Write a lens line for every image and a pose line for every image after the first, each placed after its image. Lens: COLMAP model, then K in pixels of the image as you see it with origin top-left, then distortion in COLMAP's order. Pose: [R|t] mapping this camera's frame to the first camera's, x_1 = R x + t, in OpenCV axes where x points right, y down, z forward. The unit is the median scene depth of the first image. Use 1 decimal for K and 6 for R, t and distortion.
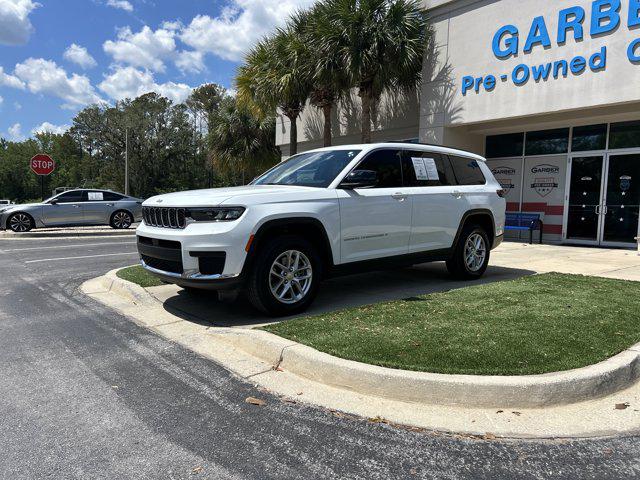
lens RADIAL K [[483.2, 0, 323.7], [0, 483.2, 243.6], [0, 0, 1]] dist [0.048493, -0.050296]
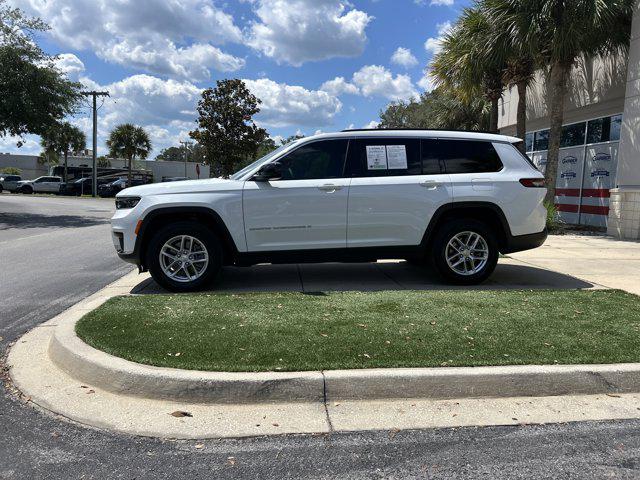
lens RADIAL K [[483.2, 0, 322.7], [0, 483.2, 234.0], [0, 0, 1]] dist [0.048493, -0.050296]
pose [[0.818446, 0.052509, -0.572180, 0.645239], [-0.049514, 0.998557, 0.020813, -0.022399], [0.572447, 0.011297, 0.819864, 0.182895]]
